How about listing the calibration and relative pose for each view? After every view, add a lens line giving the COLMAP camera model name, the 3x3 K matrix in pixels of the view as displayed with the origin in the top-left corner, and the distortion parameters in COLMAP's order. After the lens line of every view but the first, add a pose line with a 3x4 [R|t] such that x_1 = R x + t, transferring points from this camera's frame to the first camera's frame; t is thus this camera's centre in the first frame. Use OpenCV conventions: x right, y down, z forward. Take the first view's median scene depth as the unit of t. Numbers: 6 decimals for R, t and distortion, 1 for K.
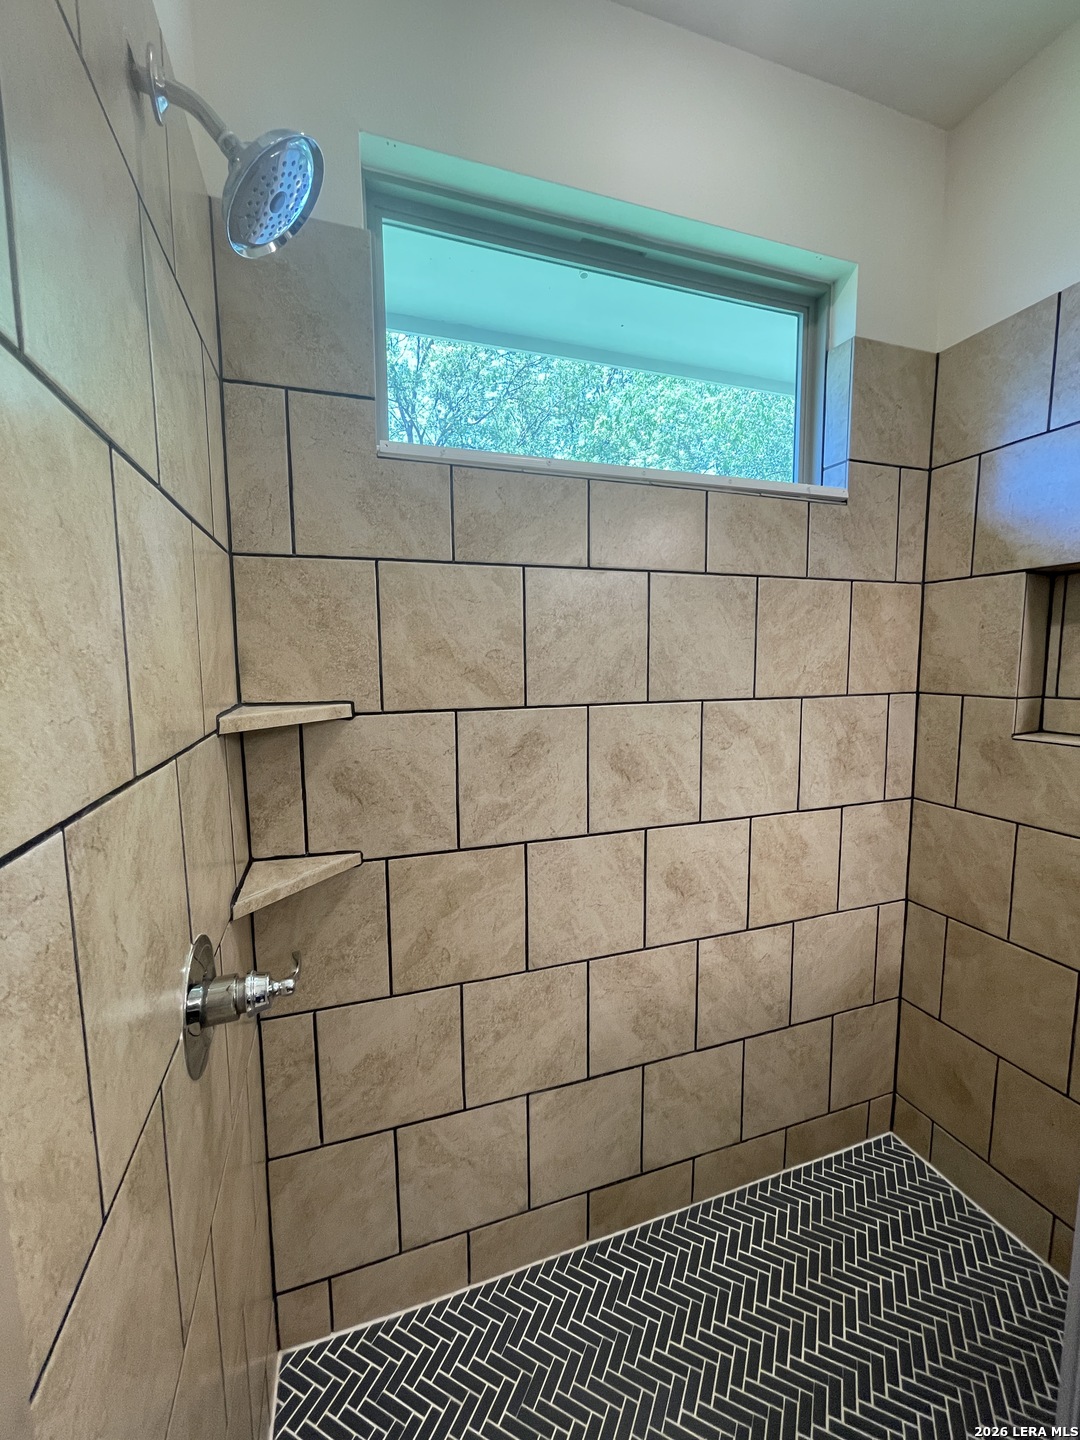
lens RADIAL K [[588.3, 0, 537.1], [0, 588.3, 715.6], [0, 0, 1]] dist [-0.005747, 0.000065]
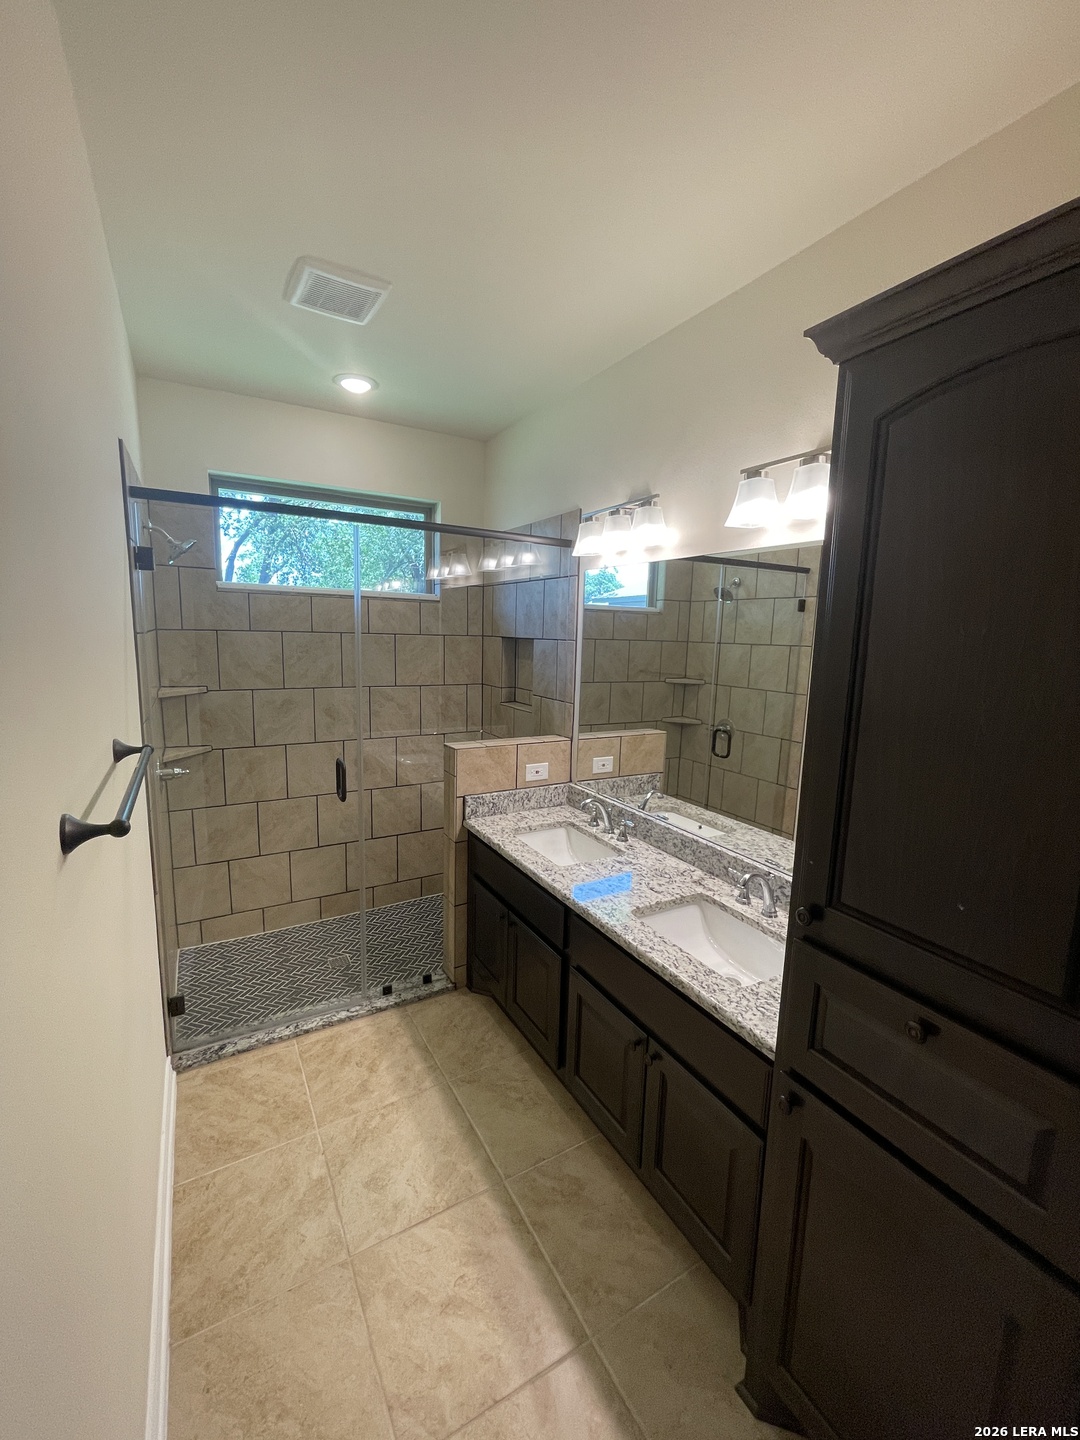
lens RADIAL K [[588.3, 0, 541.2], [0, 588.3, 720.4], [0, 0, 1]] dist [-0.005747, 0.000065]
pose [[0.976027, -0.000836, 0.217649, 0.466692], [-0.007713, 0.999232, 0.038429, 0.014053], [-0.217513, -0.039187, 0.975270, -1.544530]]
